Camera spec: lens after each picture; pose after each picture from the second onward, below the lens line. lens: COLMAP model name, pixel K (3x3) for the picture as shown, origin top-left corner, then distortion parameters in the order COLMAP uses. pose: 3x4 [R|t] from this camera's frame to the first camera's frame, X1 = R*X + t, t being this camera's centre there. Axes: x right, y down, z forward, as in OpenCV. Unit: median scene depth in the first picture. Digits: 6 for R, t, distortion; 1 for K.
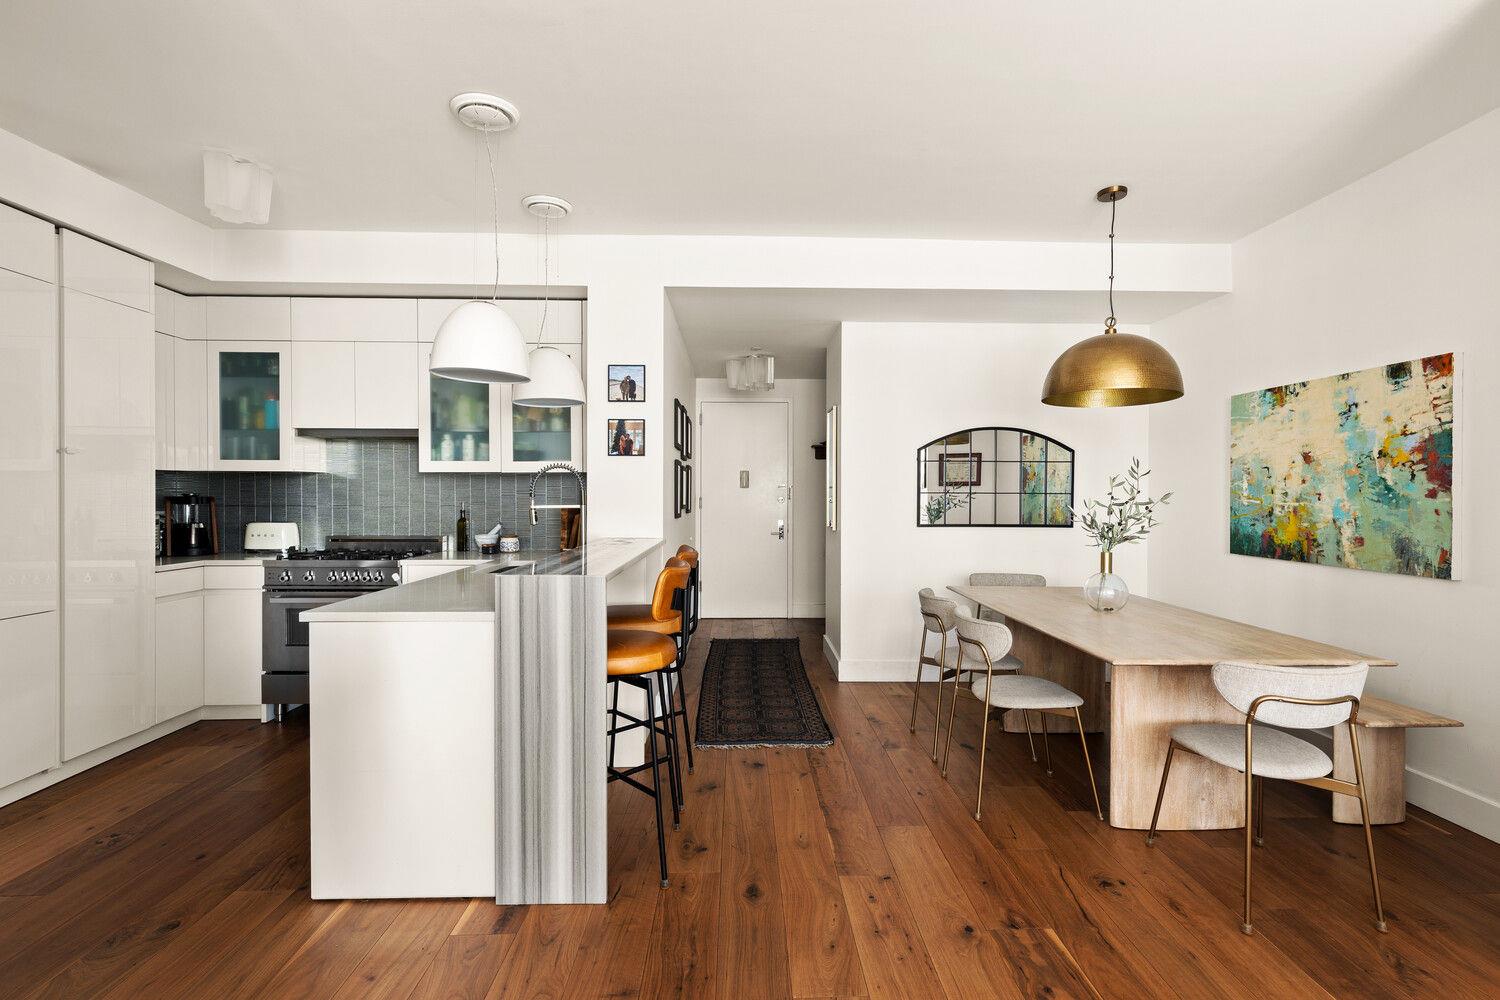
lens RADIAL K [[659.7, 0, 750.0], [0, 659.7, 500.0], [0, 0, 1]] dist [0.000352, 0.000032]
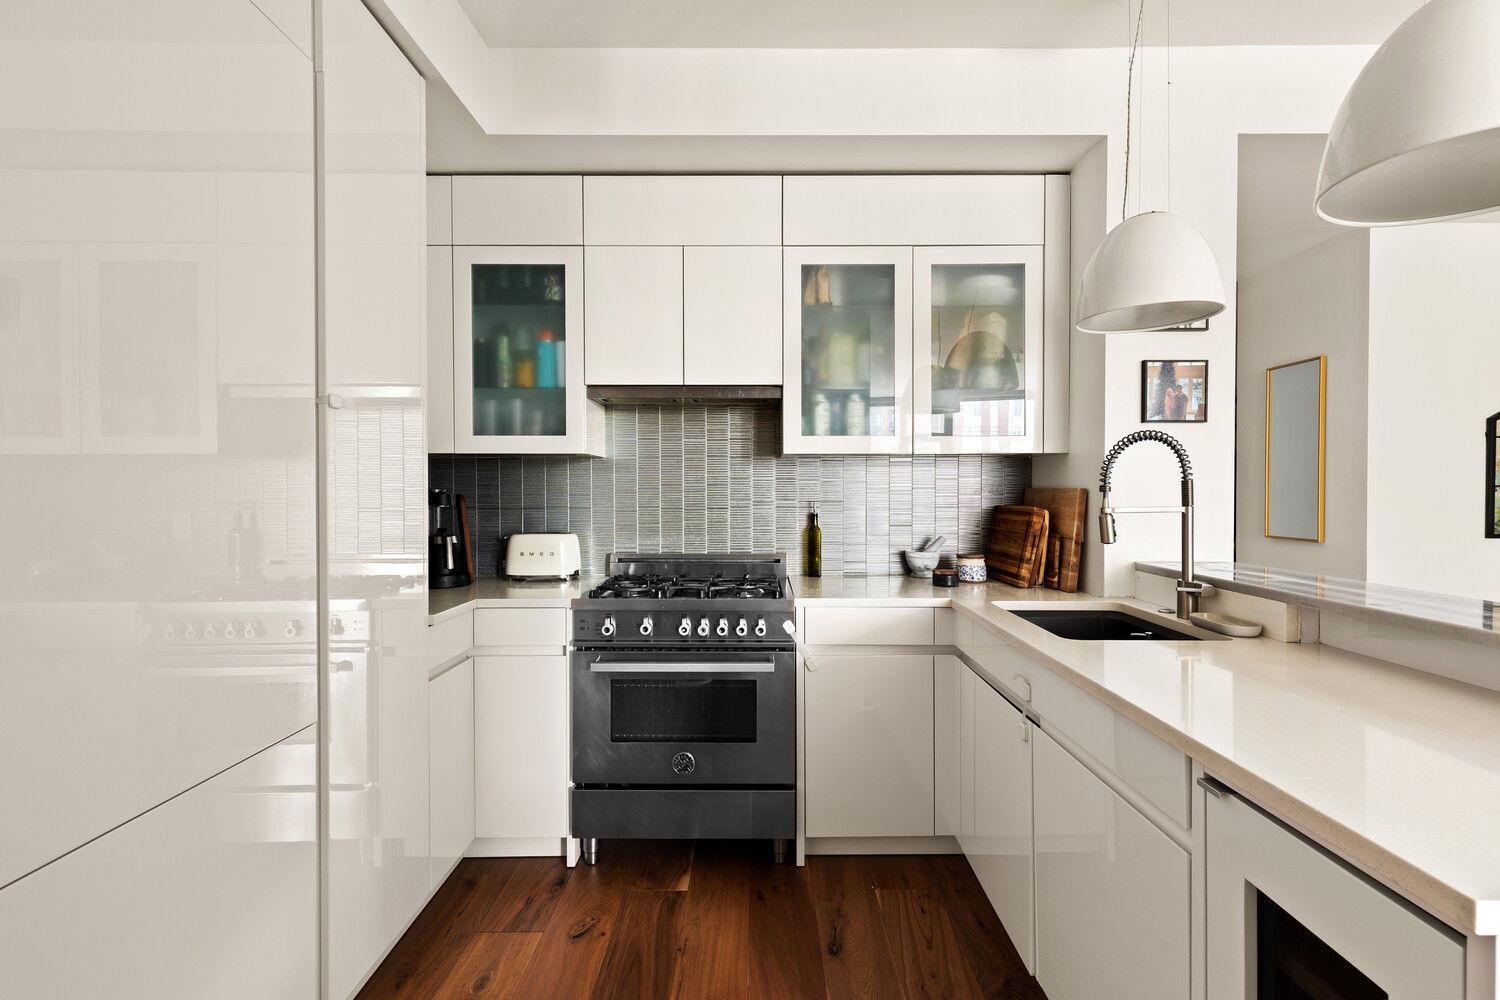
lens RADIAL K [[659.7, 0, 750.0], [0, 659.7, 500.0], [0, 0, 1]] dist [0.000352, 0.000032]
pose [[0.999505, -0.001882, -0.031392, -0.393331], [0.002010, 0.999990, 0.004035, -0.000697], [0.031384, -0.004096, 0.999499, 0.284852]]
